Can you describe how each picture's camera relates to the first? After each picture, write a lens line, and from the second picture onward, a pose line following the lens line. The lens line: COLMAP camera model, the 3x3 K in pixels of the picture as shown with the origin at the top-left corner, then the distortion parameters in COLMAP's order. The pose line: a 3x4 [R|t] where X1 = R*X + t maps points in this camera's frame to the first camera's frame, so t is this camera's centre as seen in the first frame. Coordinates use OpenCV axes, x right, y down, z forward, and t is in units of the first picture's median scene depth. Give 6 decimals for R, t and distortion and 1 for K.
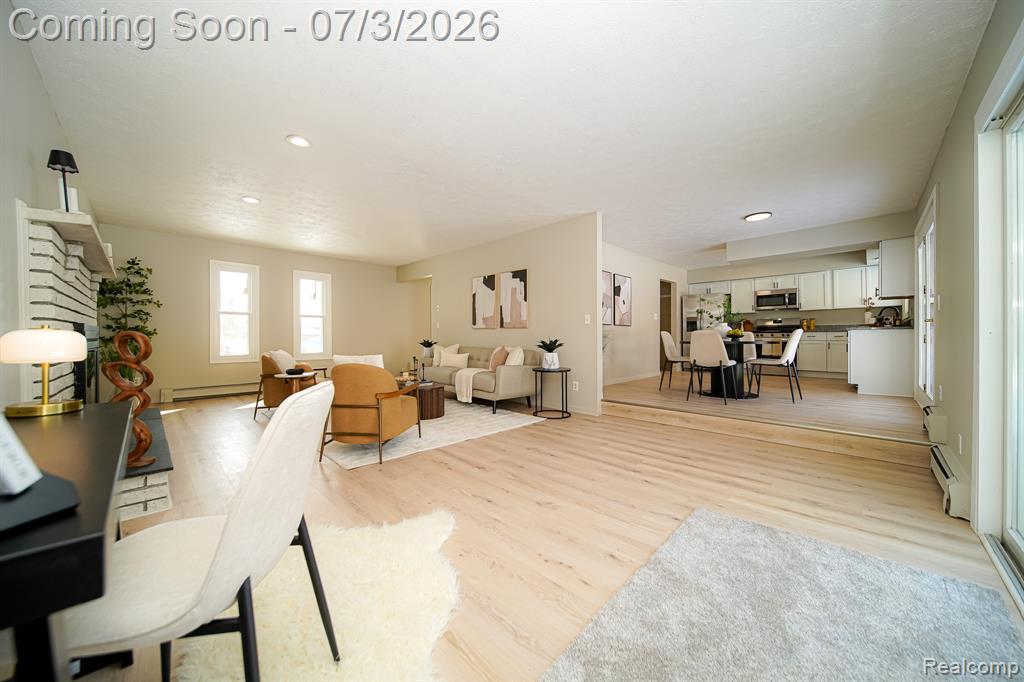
lens RADIAL K [[363.9, 0, 510.0], [0, 363.9, 338.4], [0, 0, 1]] dist [-0.000833, -0.000053]
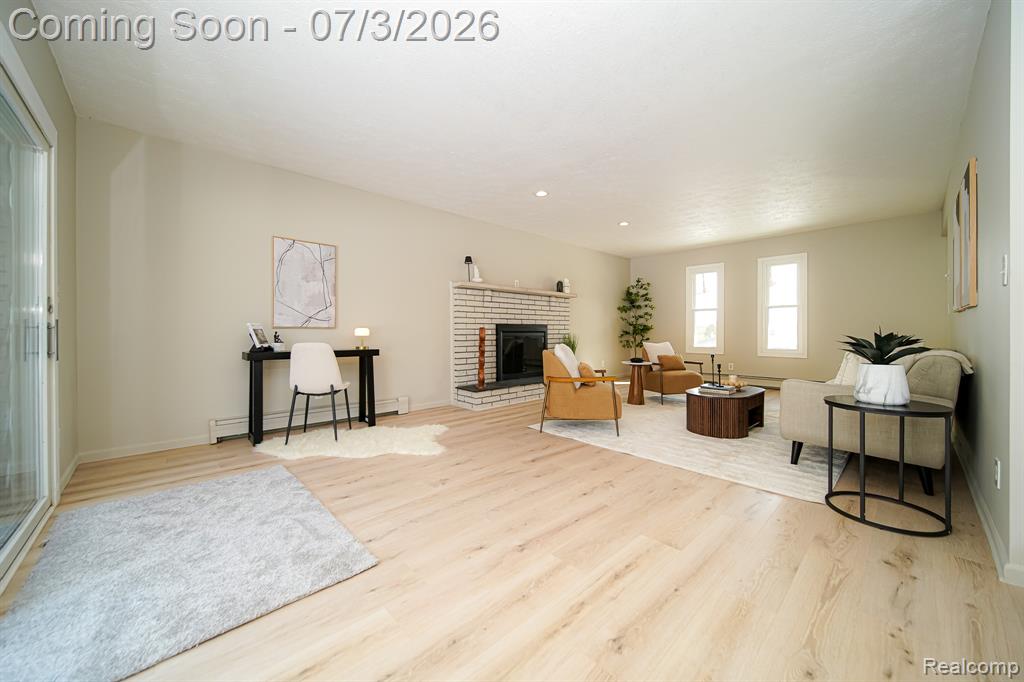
lens RADIAL K [[373.6, 0, 505.1], [0, 373.6, 334.0], [0, 0, 1]] dist [0.000177, -0.000045]
pose [[-0.051647, 0.004373, -0.998656, 0.471350], [-0.005823, 0.999972, 0.004680, 0.003851], [0.998648, 0.006057, -0.051620, 0.489474]]
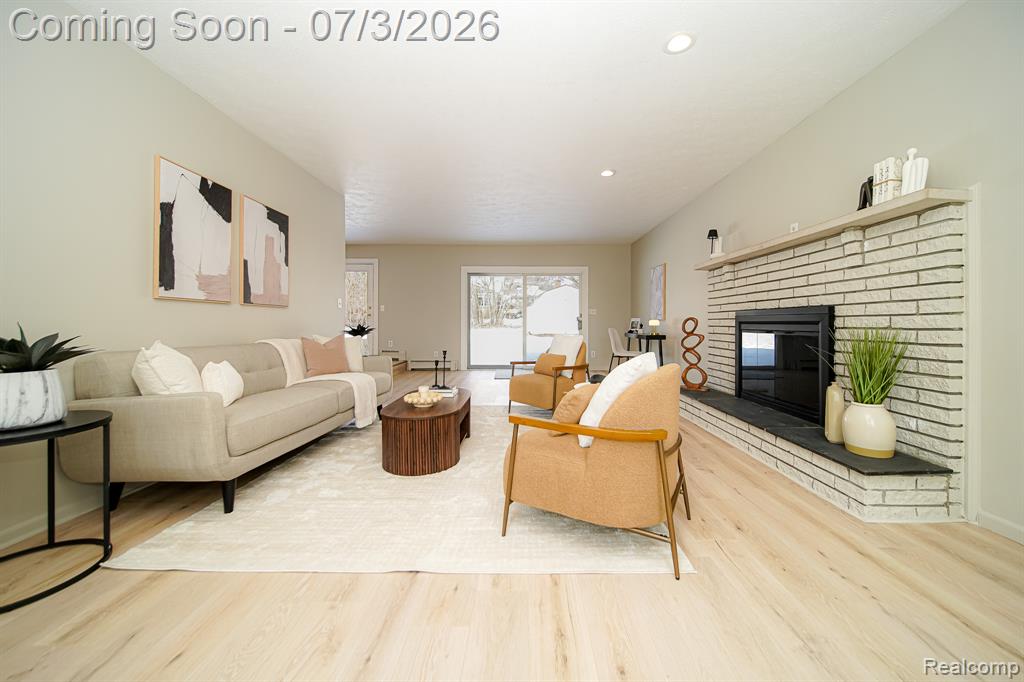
lens RADIAL K [[371.3, 0, 521.2], [0, 371.3, 321.1], [0, 0, 1]] dist [-0.000144, -0.000135]
pose [[-0.700085, 0.004573, 0.714044, -0.690820], [0.006695, 0.999978, 0.000159, -0.002415], [-0.714028, 0.004892, -0.700100, 1.133360]]
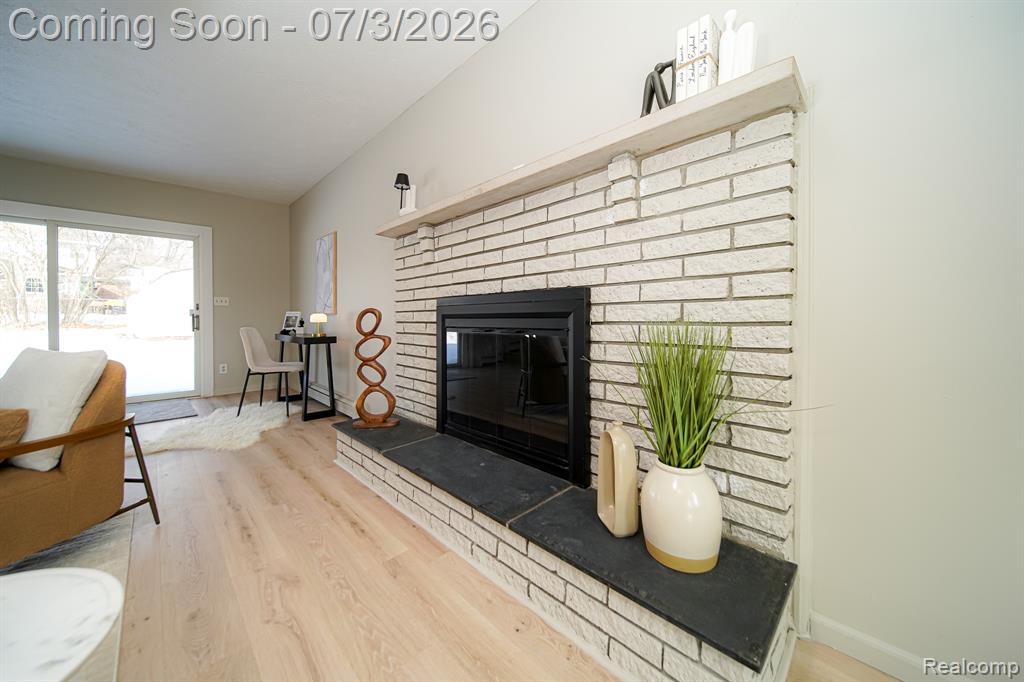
lens RADIAL K [[373.0, 0, 508.8], [0, 373.0, 326.4], [0, 0, 1]] dist [-0.000855, -0.000083]
pose [[-0.999630, 0.003861, 0.026909, -0.582627], [0.004583, 0.999630, 0.026810, 0.003161], [-0.026796, 0.026923, -0.999278, 0.830432]]
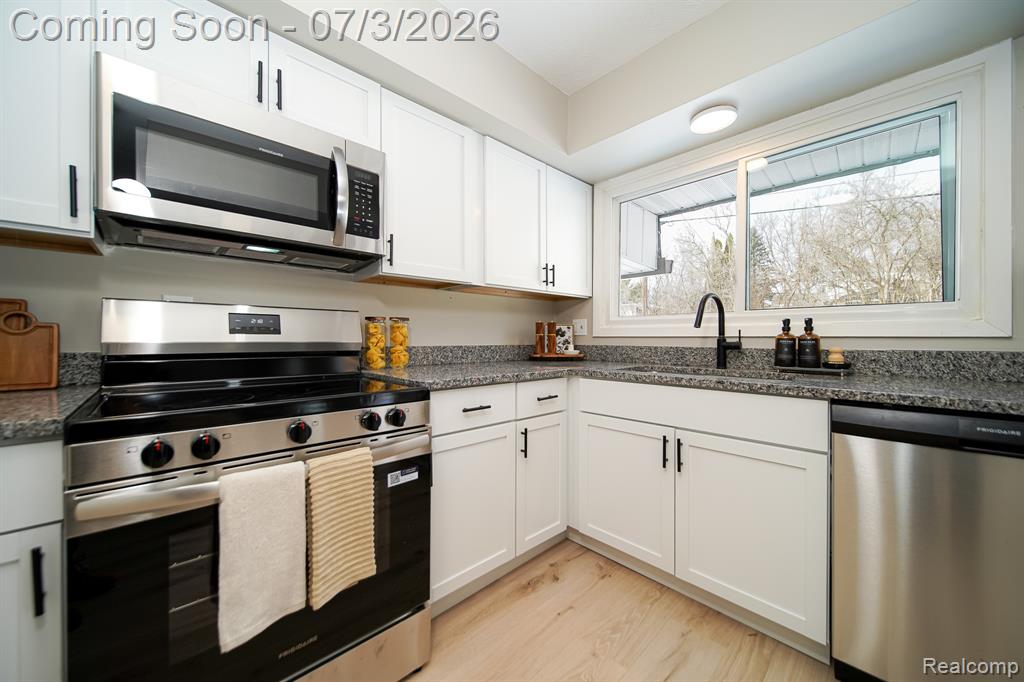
lens RADIAL K [[362.2, 0, 512.0], [0, 362.2, 341.0], [0, 0, 1]] dist [-0.011222, -0.000071]
pose [[0.052092, -0.004493, 0.998632, 0.804112], [0.003328, 0.999985, 0.004325, -0.053711], [-0.998637, 0.003099, 0.052106, 1.227592]]
